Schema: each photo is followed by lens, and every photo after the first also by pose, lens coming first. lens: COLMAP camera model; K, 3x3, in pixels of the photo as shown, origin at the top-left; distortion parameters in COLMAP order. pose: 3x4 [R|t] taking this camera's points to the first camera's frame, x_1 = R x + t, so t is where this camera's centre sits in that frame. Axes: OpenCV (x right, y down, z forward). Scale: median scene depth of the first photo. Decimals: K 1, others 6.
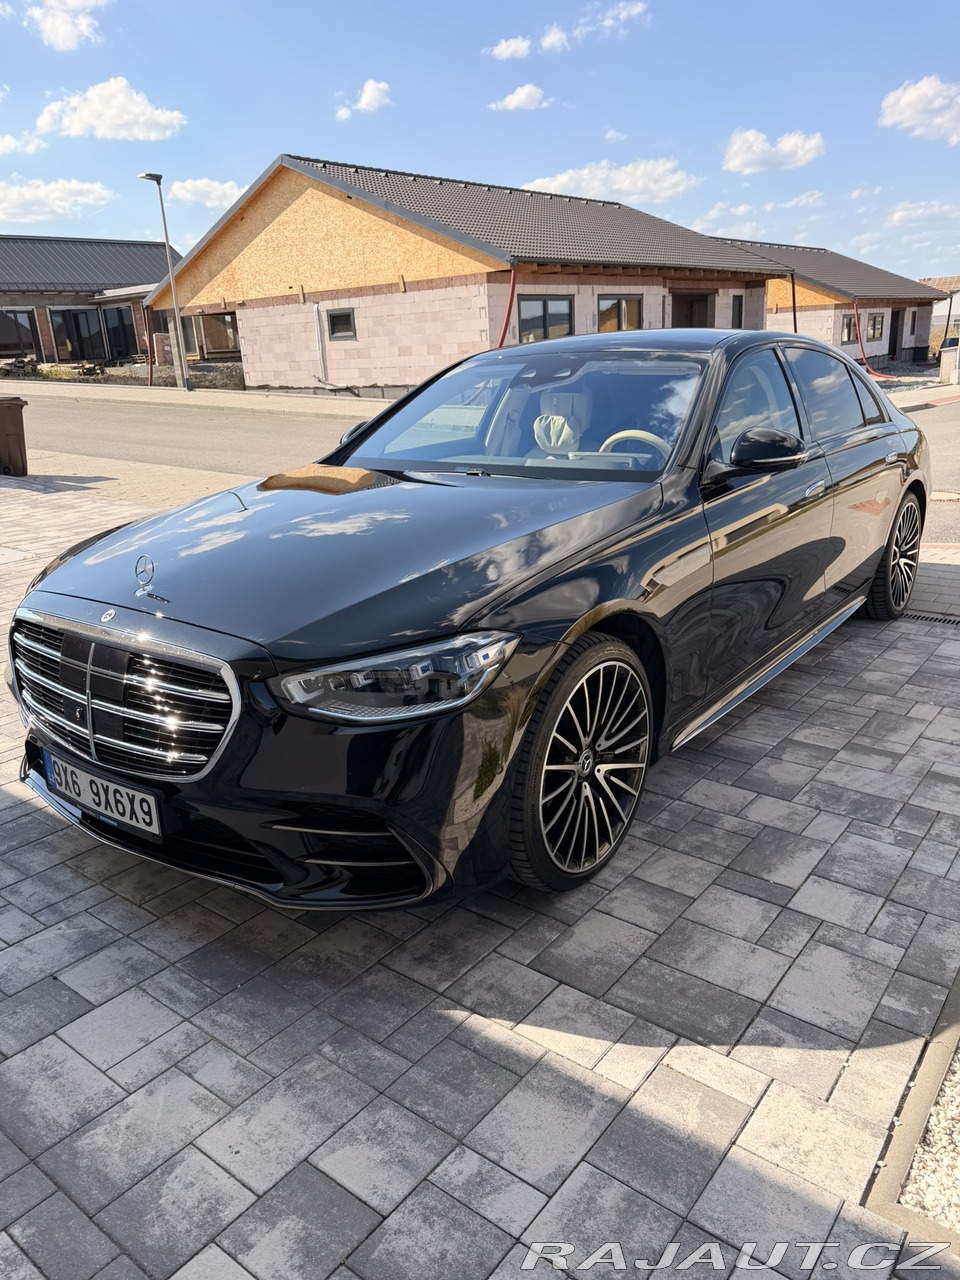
lens RADIAL K [[885.7, 0, 483.0], [0, 885.7, 712.2], [0, 0, 1]] dist [0.005145, -0.003843]
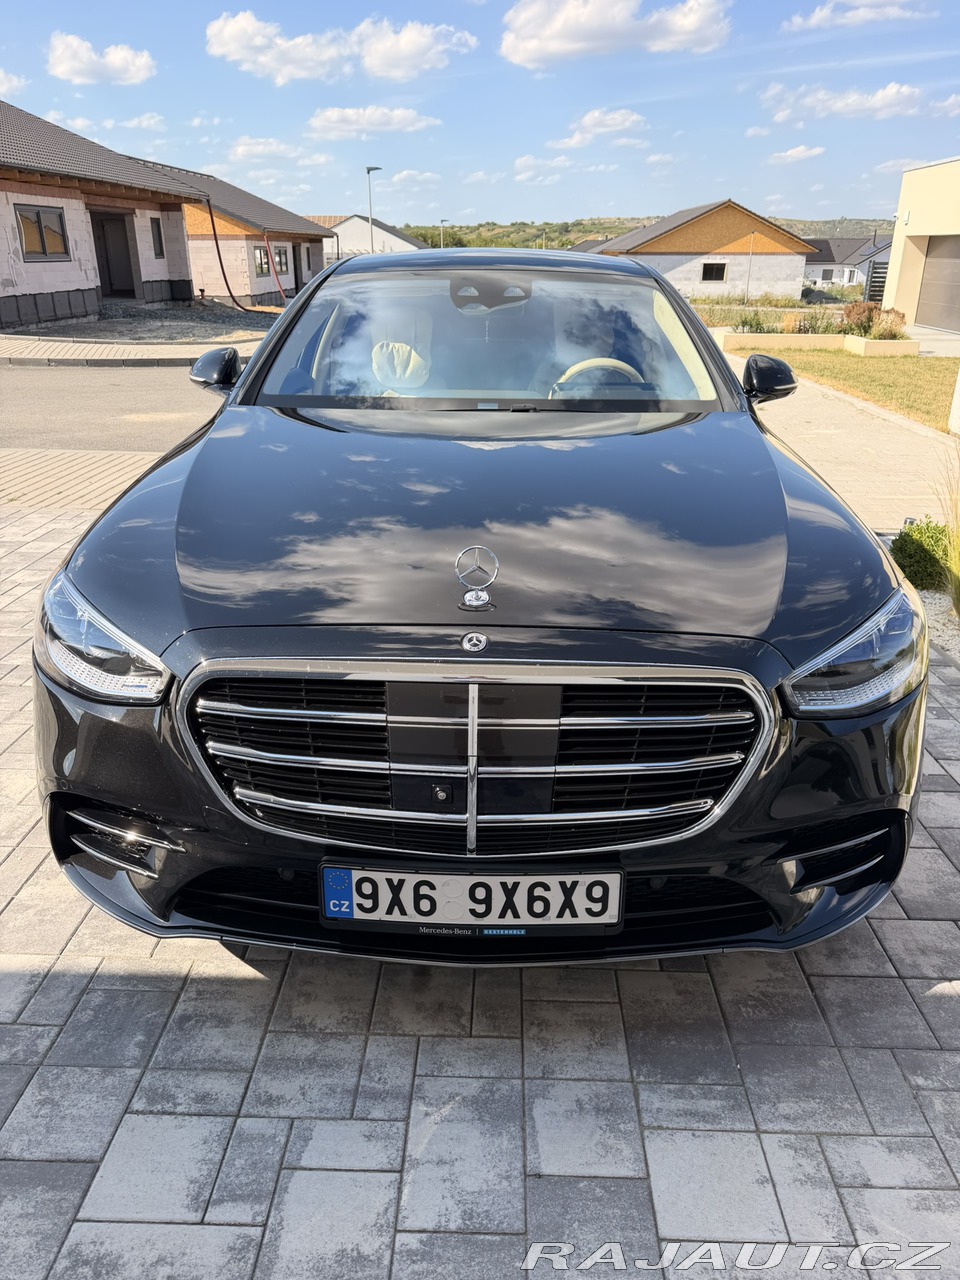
lens RADIAL K [[882.9, 0, 477.1], [0, 882.9, 709.0], [0, 0, 1]] dist [-0.000319, -0.005263]
pose [[0.813478, -0.220031, 0.538368, -0.403212], [0.184926, 0.975490, 0.119258, -0.070300], [-0.551413, 0.002545, 0.834228, 0.228032]]
